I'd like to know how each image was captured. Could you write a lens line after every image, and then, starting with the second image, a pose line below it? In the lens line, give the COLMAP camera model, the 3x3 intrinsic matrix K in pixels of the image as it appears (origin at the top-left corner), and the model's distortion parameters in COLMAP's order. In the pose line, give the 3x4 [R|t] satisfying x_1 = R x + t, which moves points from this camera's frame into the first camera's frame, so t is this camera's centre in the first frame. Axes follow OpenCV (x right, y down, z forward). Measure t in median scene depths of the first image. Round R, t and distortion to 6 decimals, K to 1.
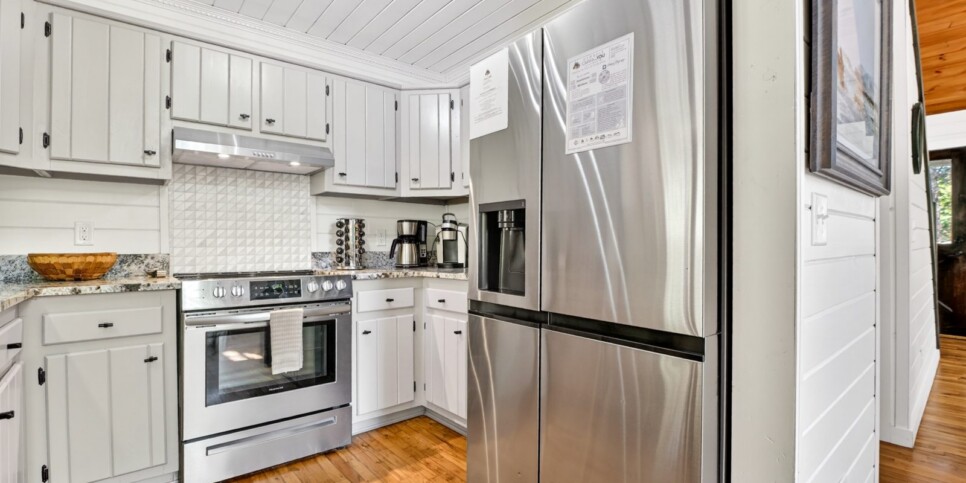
lens RADIAL K [[425.5, 0, 484.9], [0, 425.5, 241.4], [0, 0, 1]] dist [-0.014106, -0.004554]
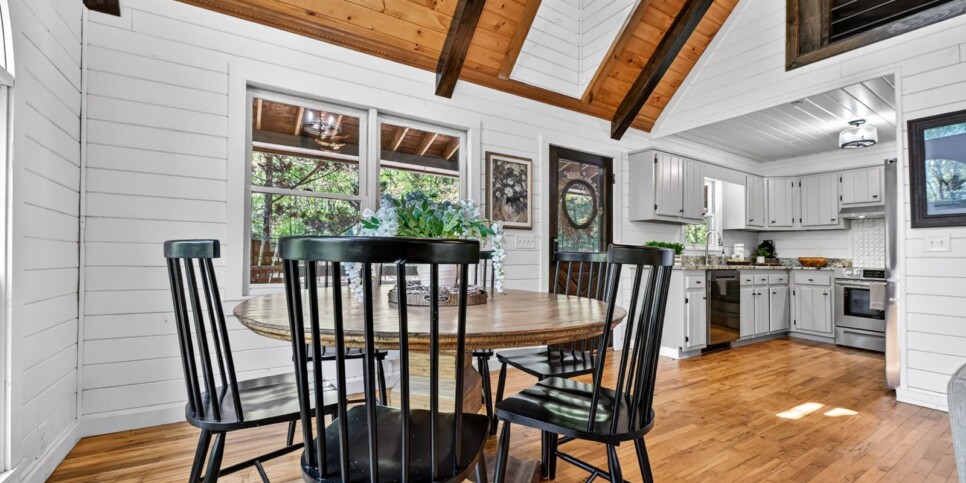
lens RADIAL K [[395.3, 0, 490.1], [0, 395.3, 241.2], [0, 0, 1]] dist [-0.015127, -0.001516]
pose [[-0.122902, -0.034853, -0.991807, 1.826599], [-0.007712, 0.999386, -0.034164, 0.024484], [0.992389, 0.003450, -0.123096, -0.808671]]
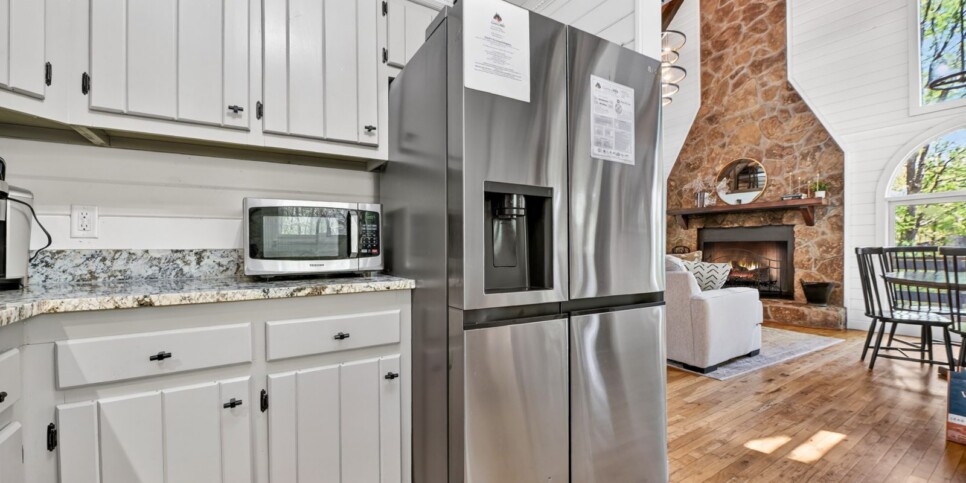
lens RADIAL K [[395.3, 0, 492.1], [0, 395.3, 248.3], [0, 0, 1]] dist [-0.015127, -0.001516]
pose [[0.117305, 0.003795, 0.993089, -0.554812], [-0.002932, 0.999990, -0.003475, 0.028148], [-0.993092, -0.002504, 0.117315, 0.707859]]
